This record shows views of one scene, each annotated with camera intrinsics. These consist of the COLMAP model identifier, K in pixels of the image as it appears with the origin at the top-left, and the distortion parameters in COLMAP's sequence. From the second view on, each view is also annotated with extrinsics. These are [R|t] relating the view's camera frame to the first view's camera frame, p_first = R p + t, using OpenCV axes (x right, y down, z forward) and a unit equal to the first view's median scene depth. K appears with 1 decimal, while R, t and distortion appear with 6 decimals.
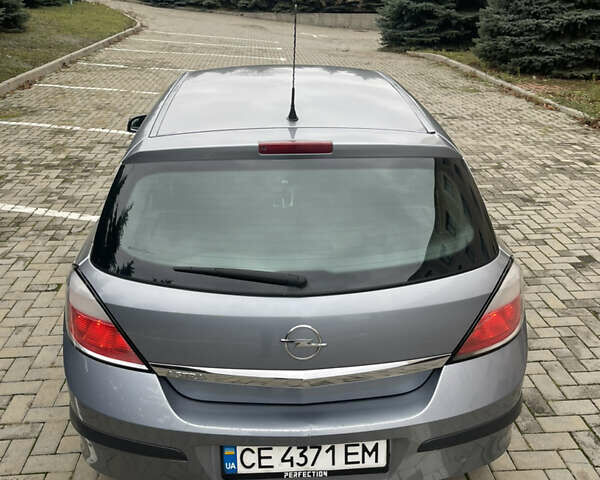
lens RADIAL K [[602.9, 0, 298.2], [0, 602.9, 242.5], [0, 0, 1]] dist [0.059823, -0.070567]
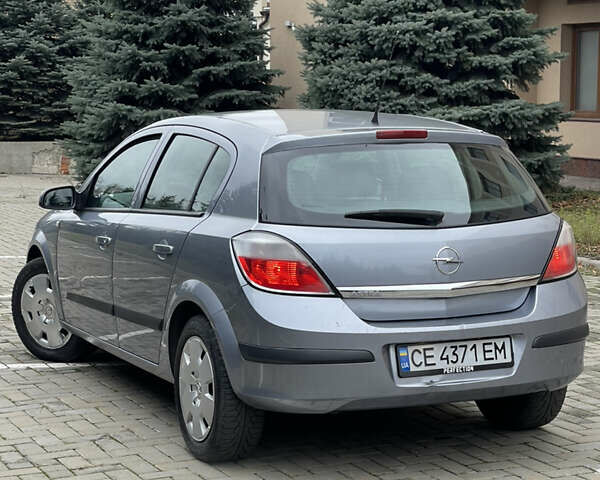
lens RADIAL K [[1479.8, 0, 300.0], [0, 1479.8, 240.0], [0, 0, 1]] dist [0.095275, 0.894567]
pose [[0.936352, -0.039497, 0.348835, -0.241612], [0.142714, 0.950667, -0.275437, 0.164235], [-0.320747, 0.307690, 0.895795, -0.310058]]
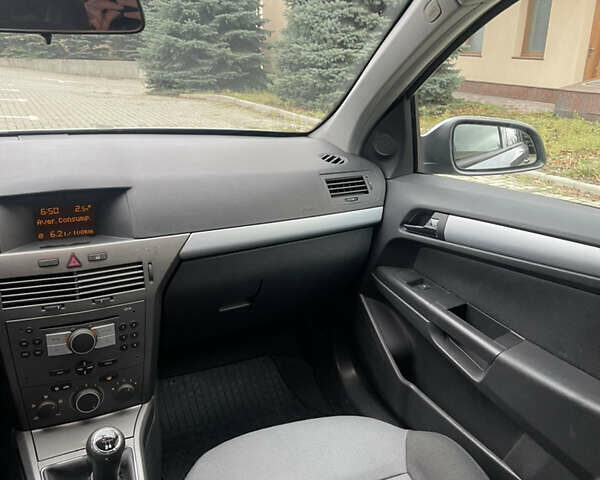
lens RADIAL K [[607.3, 0, 314.9], [0, 607.3, 237.1], [0, 0, 1]] dist [0.012608, 0.001550]
pose [[0.913786, -0.096820, 0.394489, -0.012342], [0.134066, 0.988643, -0.067905, -0.055373], [-0.383435, 0.114938, 0.916388, 0.286394]]
